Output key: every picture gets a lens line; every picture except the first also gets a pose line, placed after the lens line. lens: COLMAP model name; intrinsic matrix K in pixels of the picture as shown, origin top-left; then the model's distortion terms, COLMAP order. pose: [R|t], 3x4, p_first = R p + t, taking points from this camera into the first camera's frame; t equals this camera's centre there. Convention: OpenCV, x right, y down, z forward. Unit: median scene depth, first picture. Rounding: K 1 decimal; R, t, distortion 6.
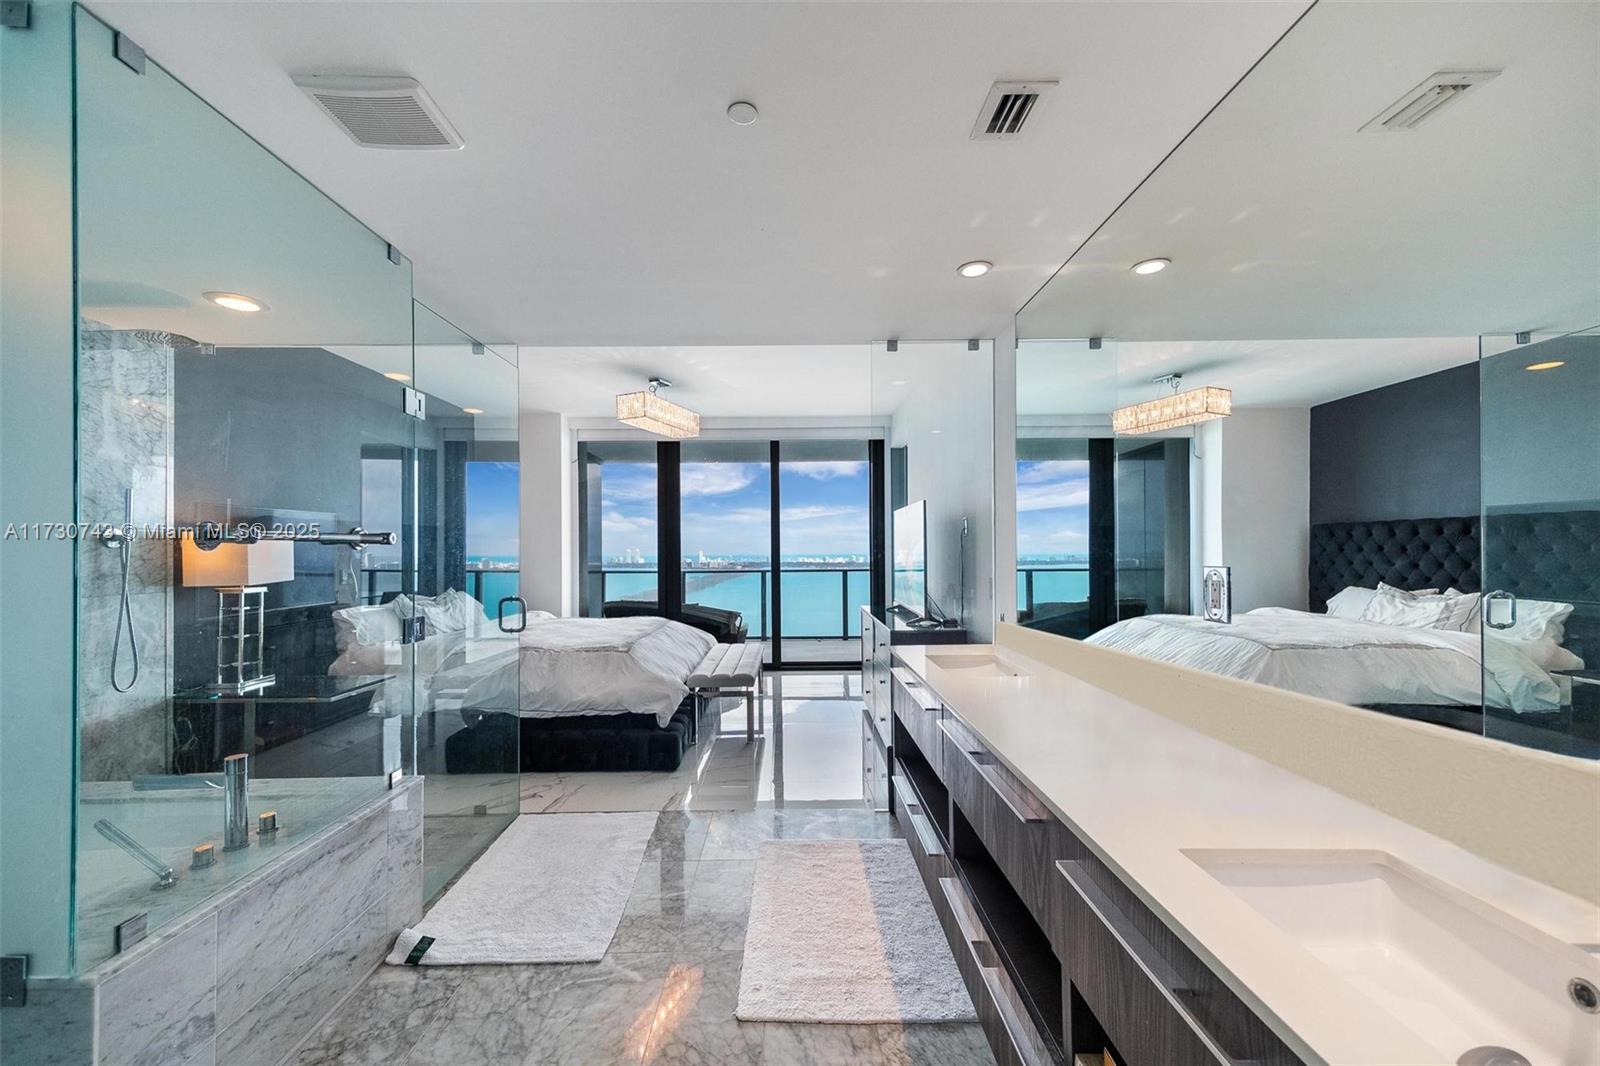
lens RADIAL K [[640.2, 0, 770.3], [0, 640.2, 543.7], [0, 0, 1]] dist [0.001259, 0.000102]
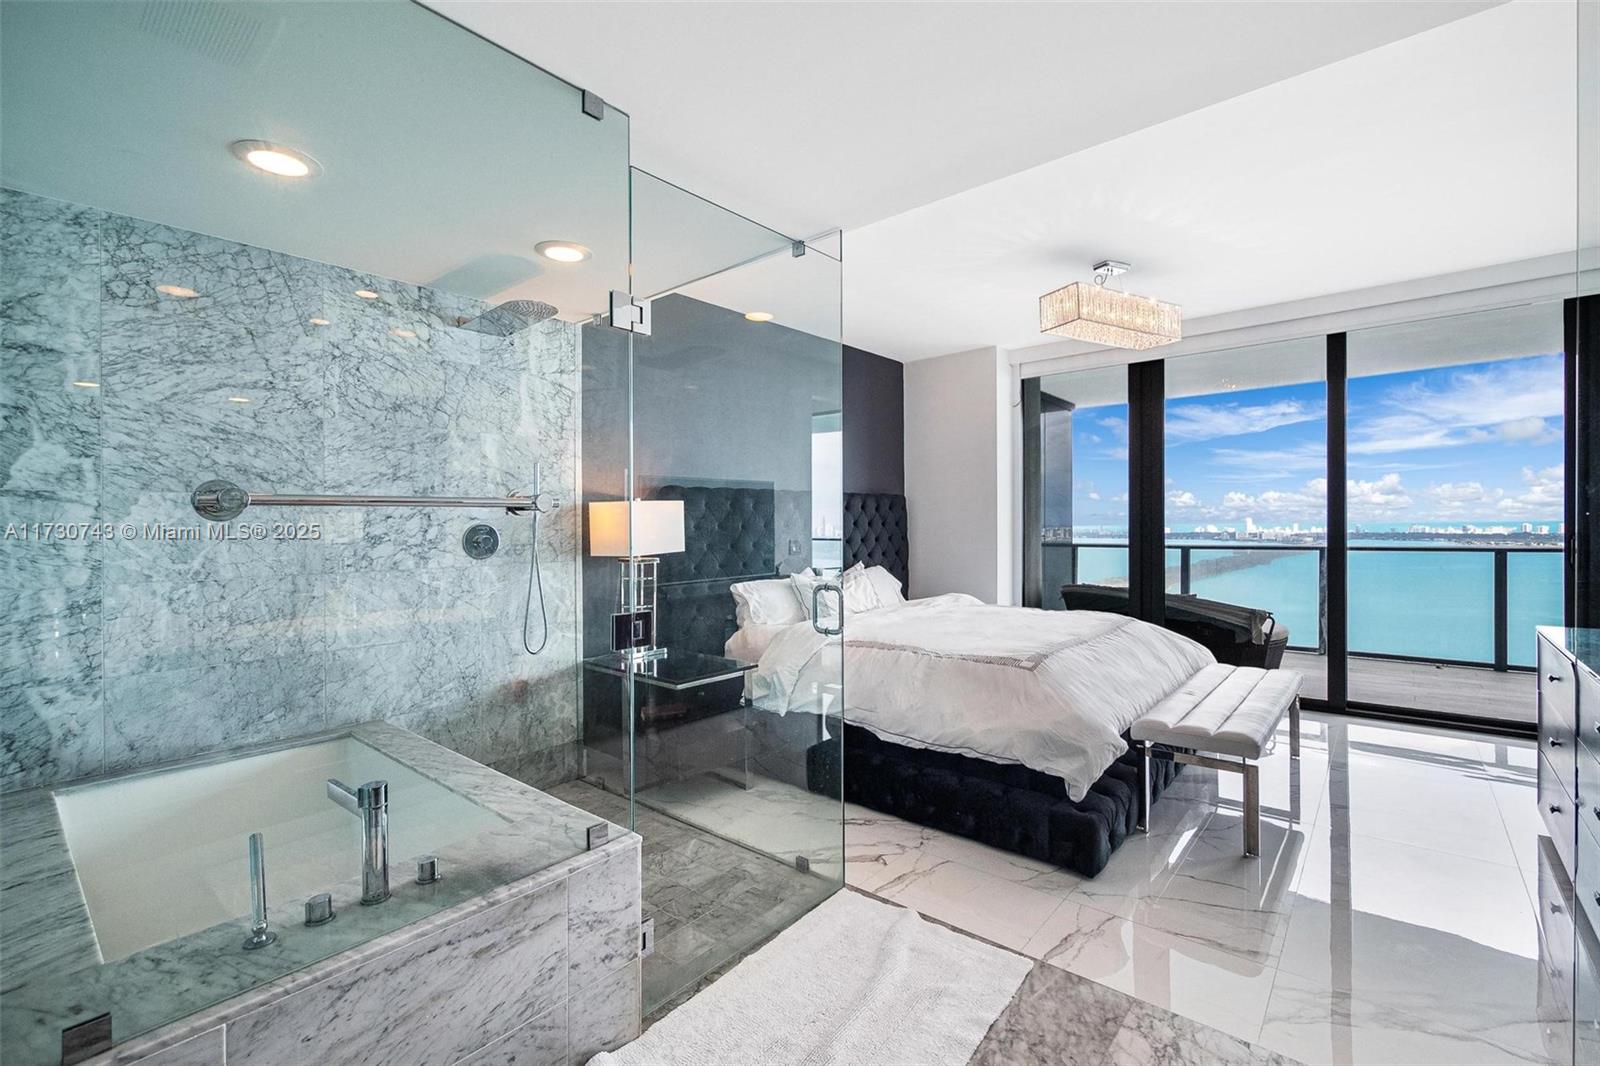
lens RADIAL K [[696.1, 0, 800.0], [0, 696.1, 533.0], [0, 0, 1]] dist [-0.001777, 0.000099]
pose [[0.778514, 0.007132, -0.627587, 0.048771], [0.012600, 0.999556, 0.026989, 0.003940], [0.627501, -0.028919, 0.778078, 0.321091]]
